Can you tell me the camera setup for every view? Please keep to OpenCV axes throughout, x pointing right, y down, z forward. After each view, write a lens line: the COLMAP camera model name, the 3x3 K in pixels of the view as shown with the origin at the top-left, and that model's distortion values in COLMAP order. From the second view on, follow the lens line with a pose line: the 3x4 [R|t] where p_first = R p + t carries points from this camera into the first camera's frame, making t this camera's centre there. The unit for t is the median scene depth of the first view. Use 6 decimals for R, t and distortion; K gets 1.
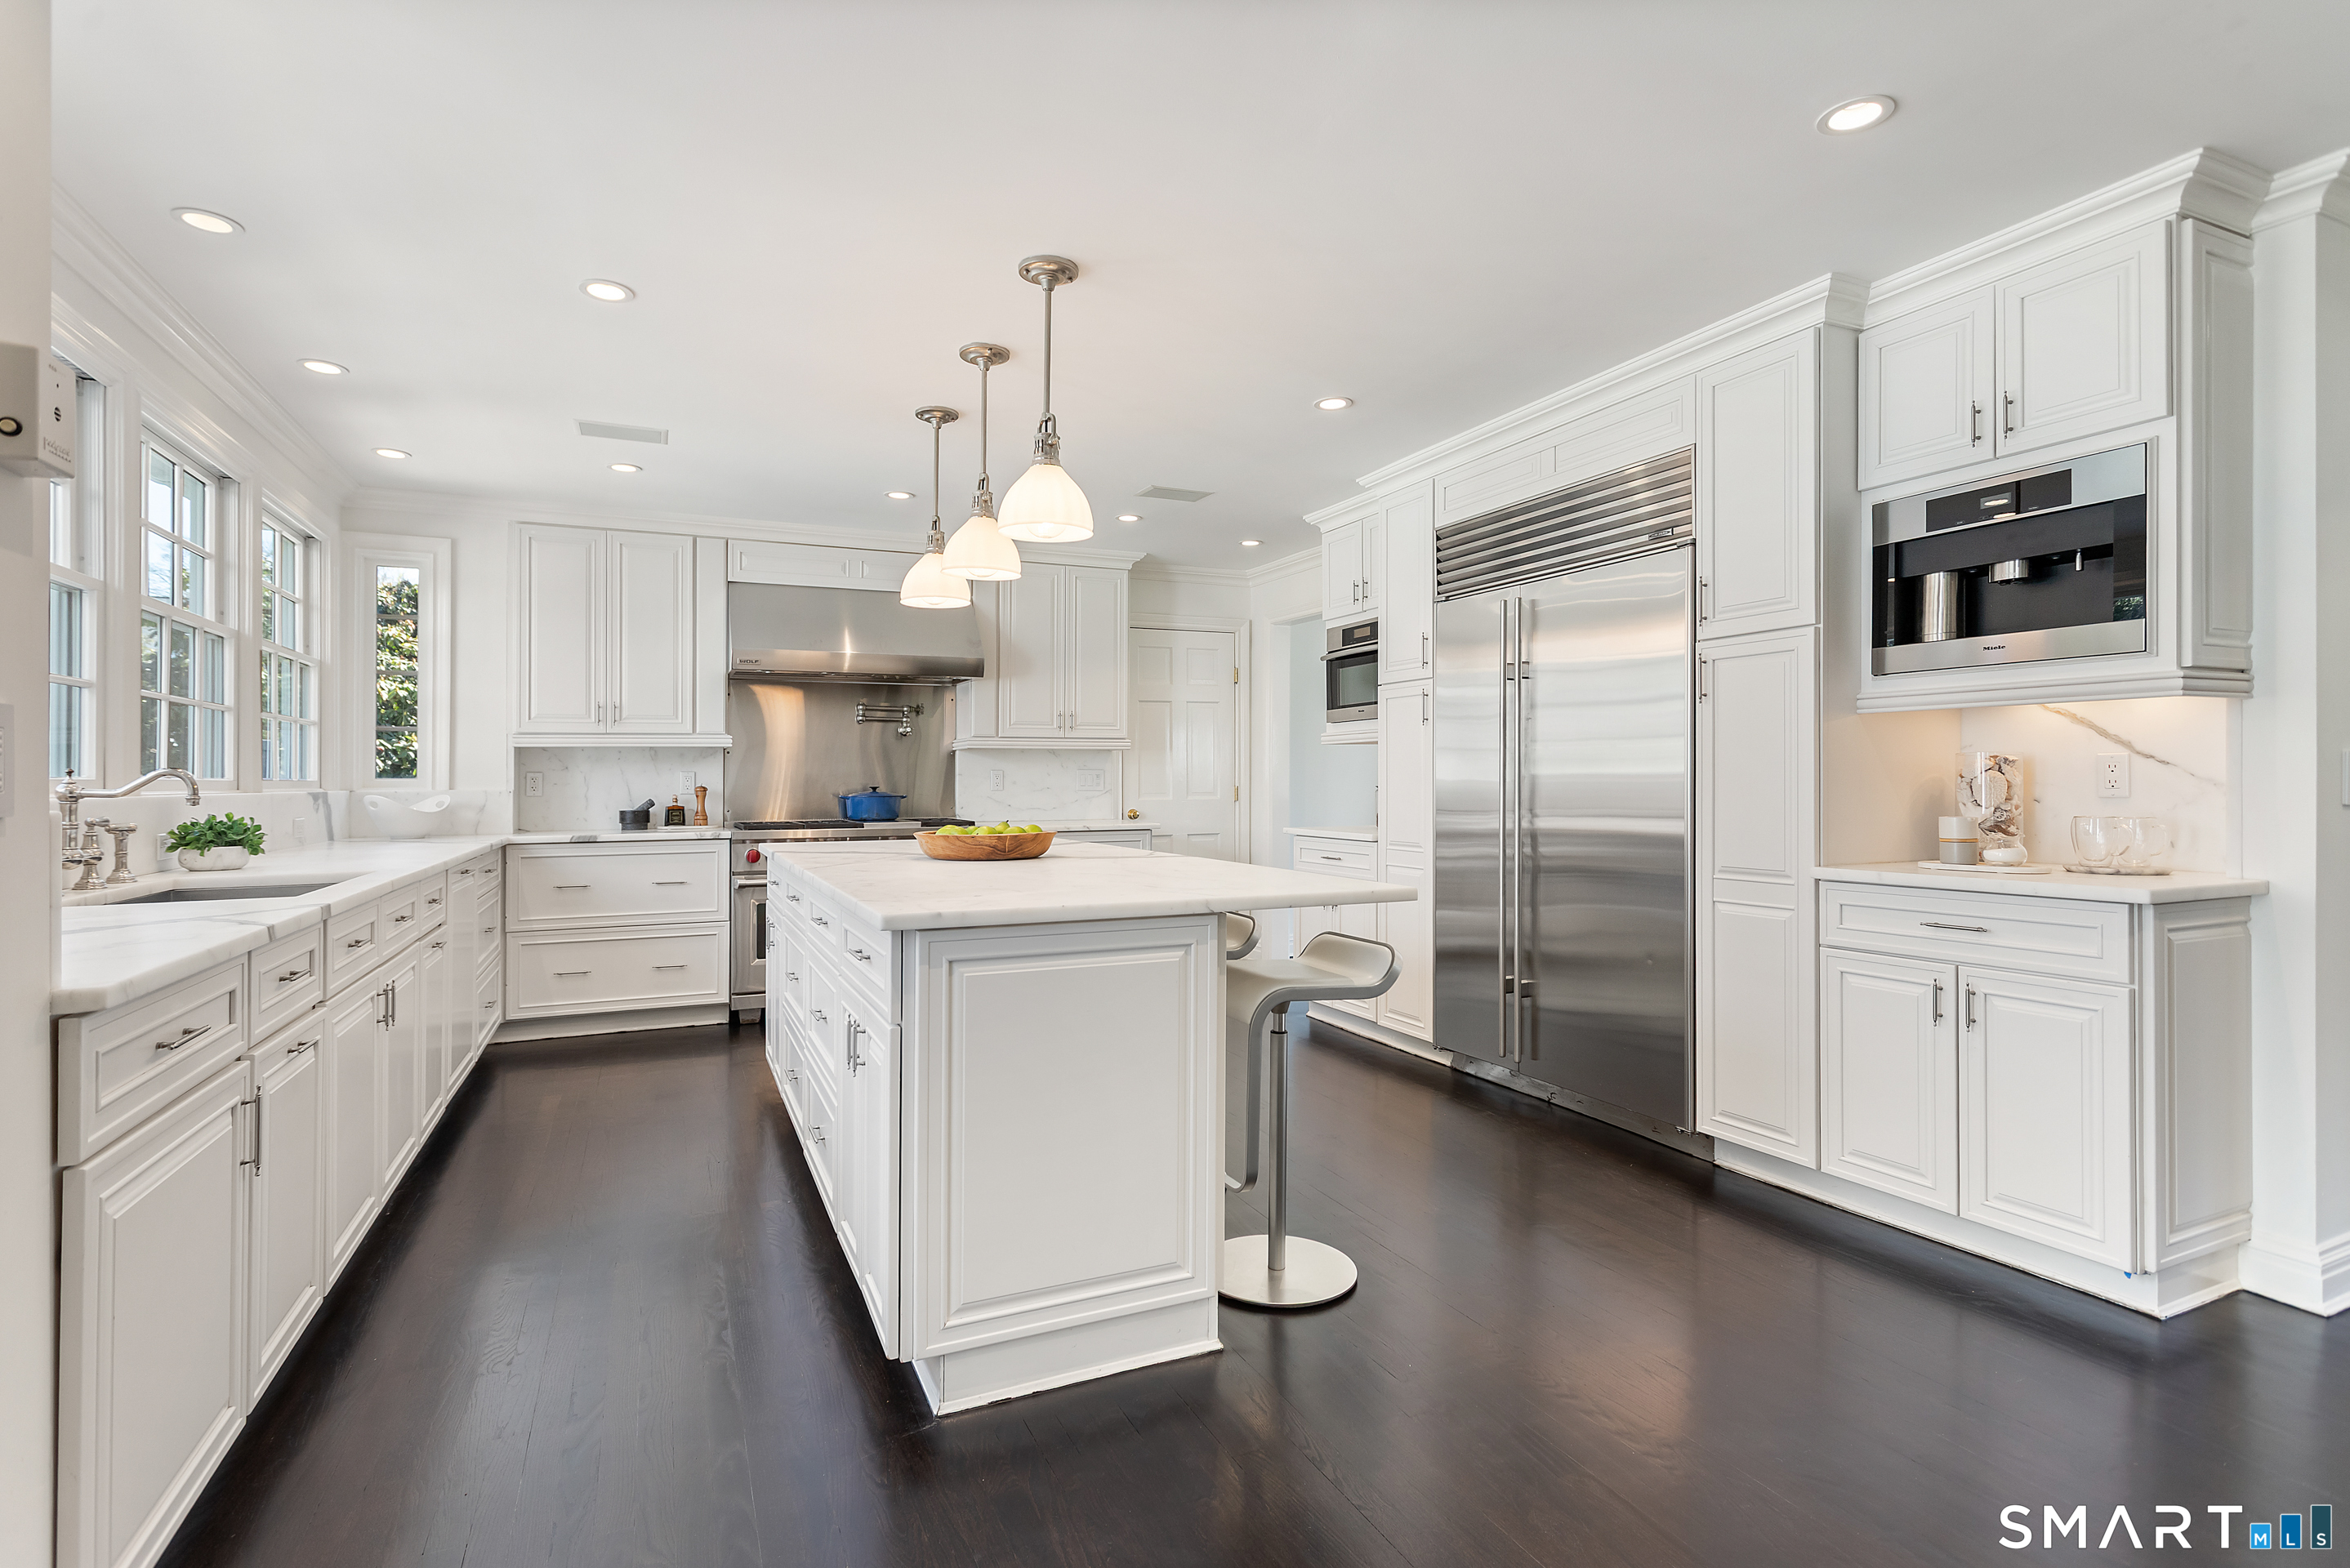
lens RADIAL K [[1117.4, 0, 1178.1], [0, 1117.4, 787.1], [0, 0, 1]] dist [0.003503, -0.000960]
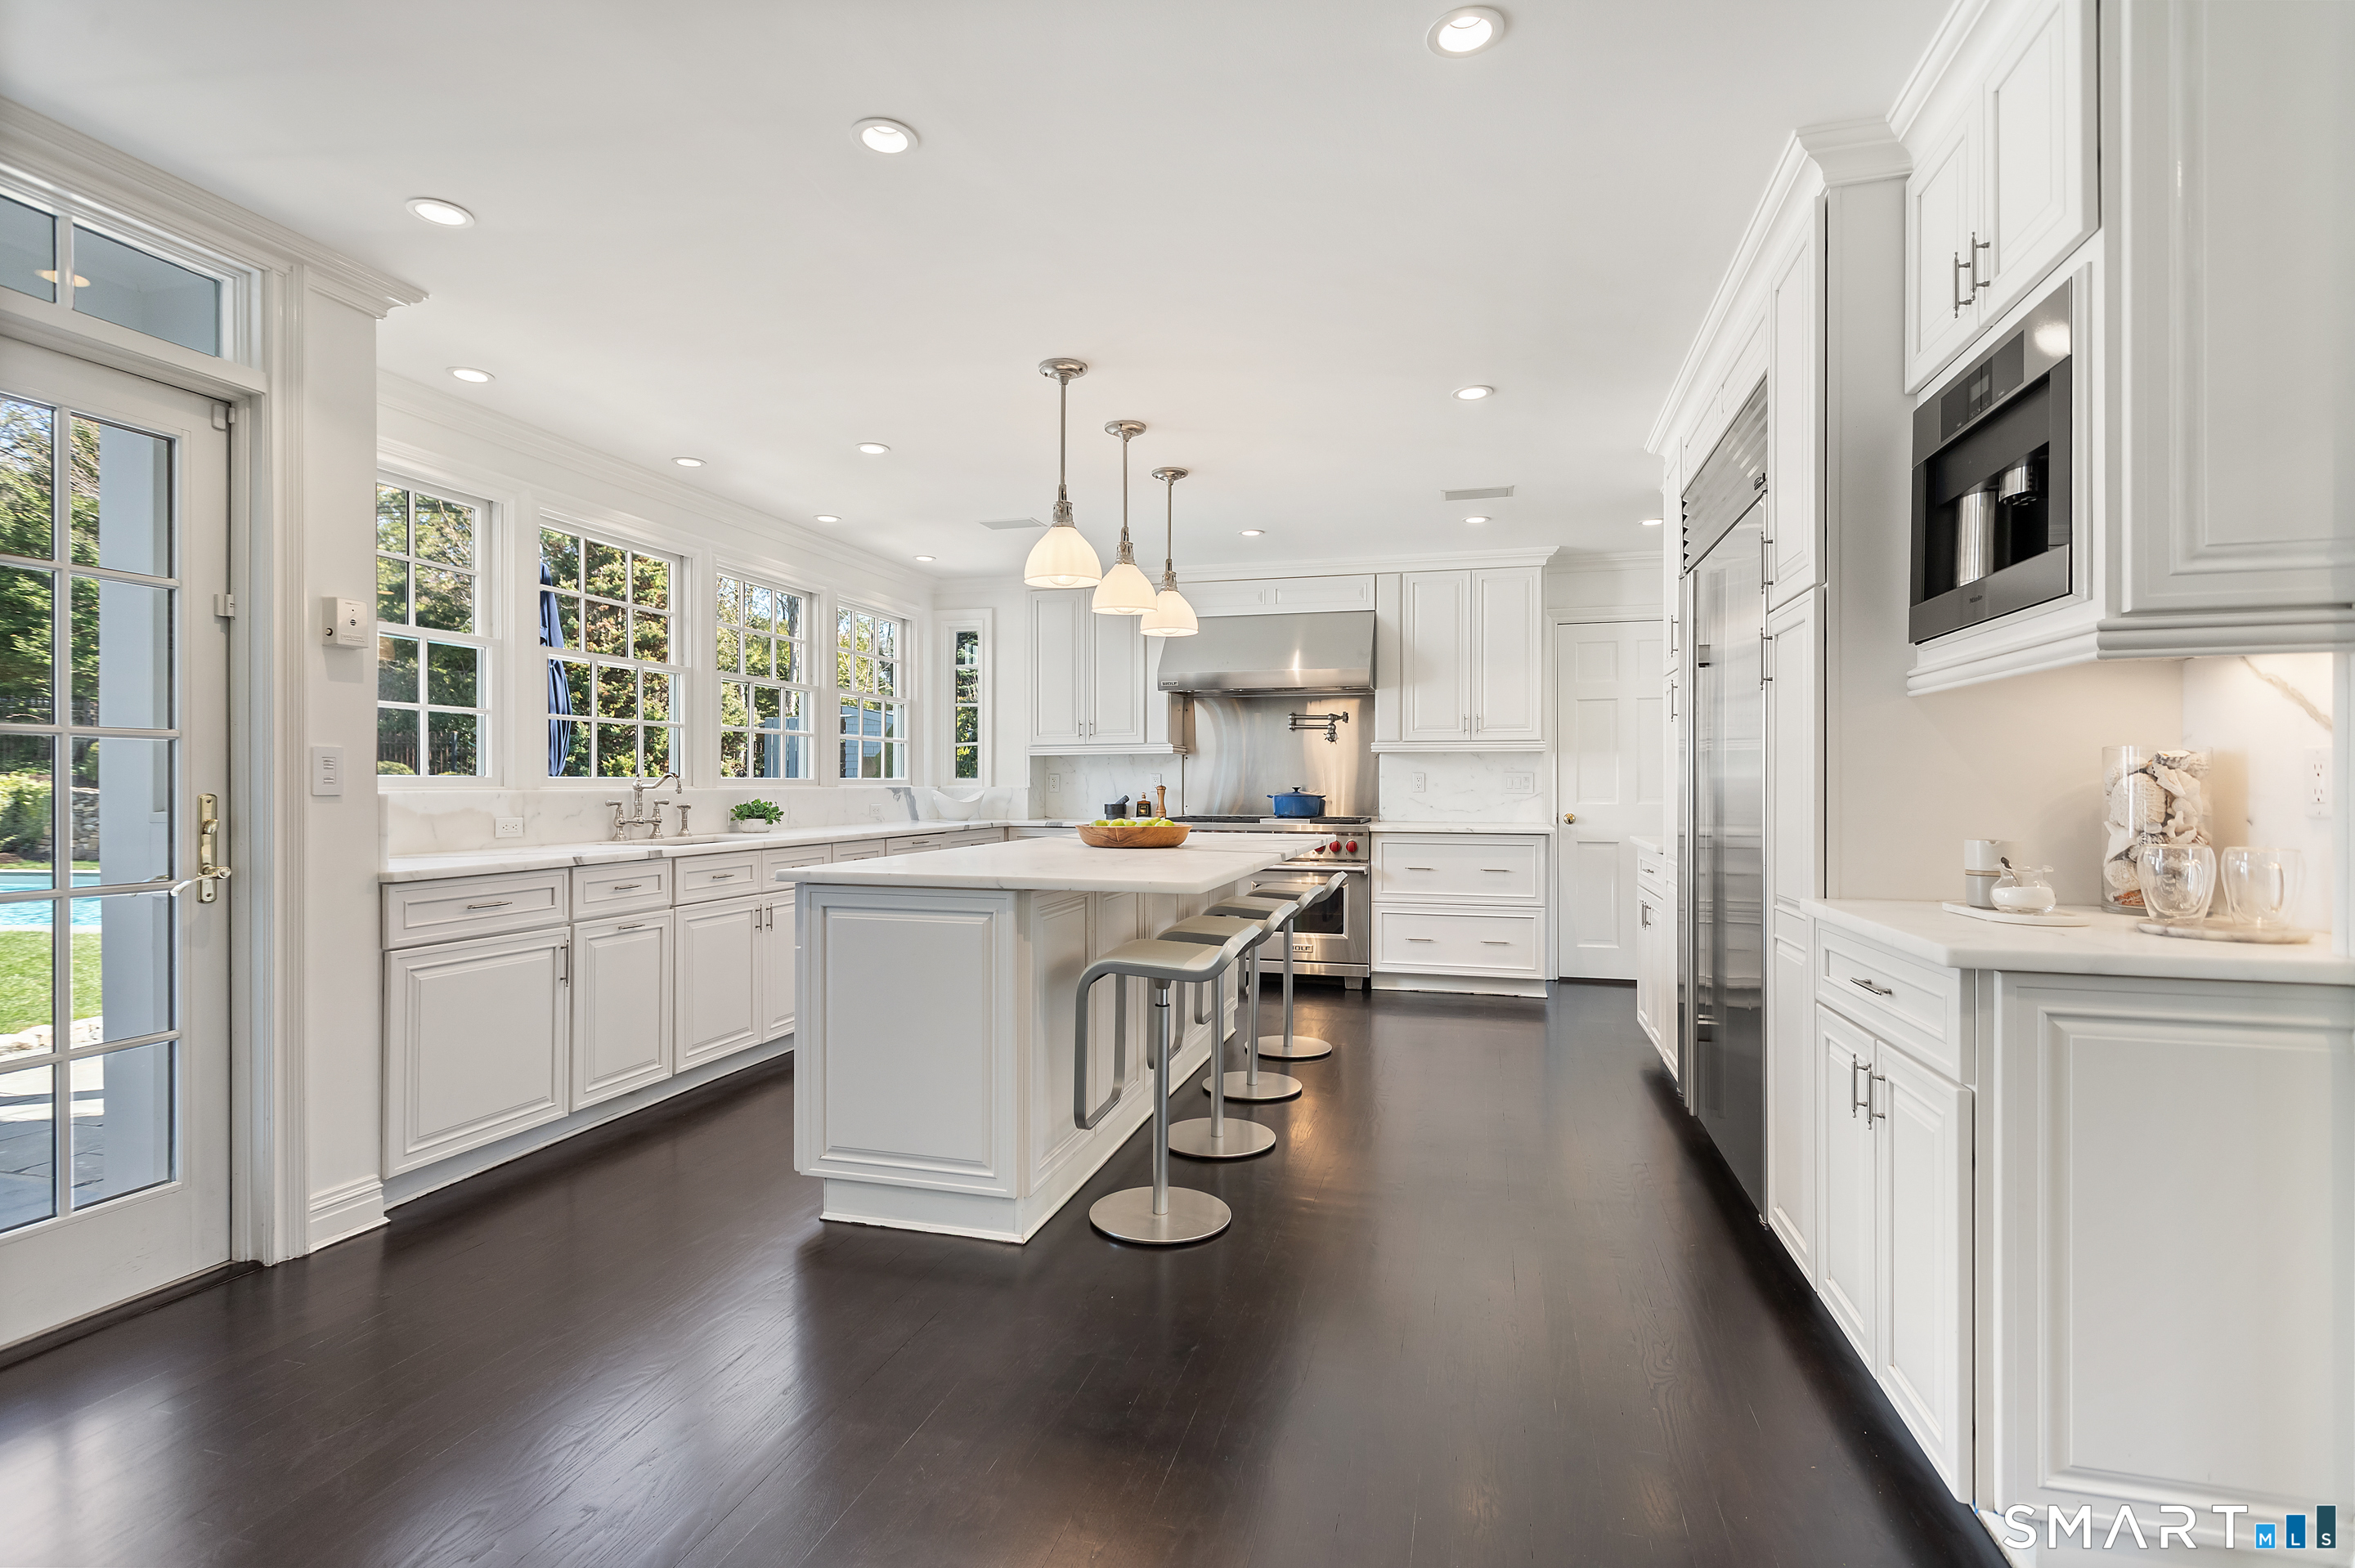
lens RADIAL K [[1119.8, 0, 1188.5], [0, 1119.8, 775.7], [0, 0, 1]] dist [0.003503, -0.000960]
pose [[0.767878, 0.001631, -0.640594, 0.553298], [-0.009371, 0.999918, -0.008687, -0.001965], [0.640527, 0.012673, 0.767831, 0.099440]]
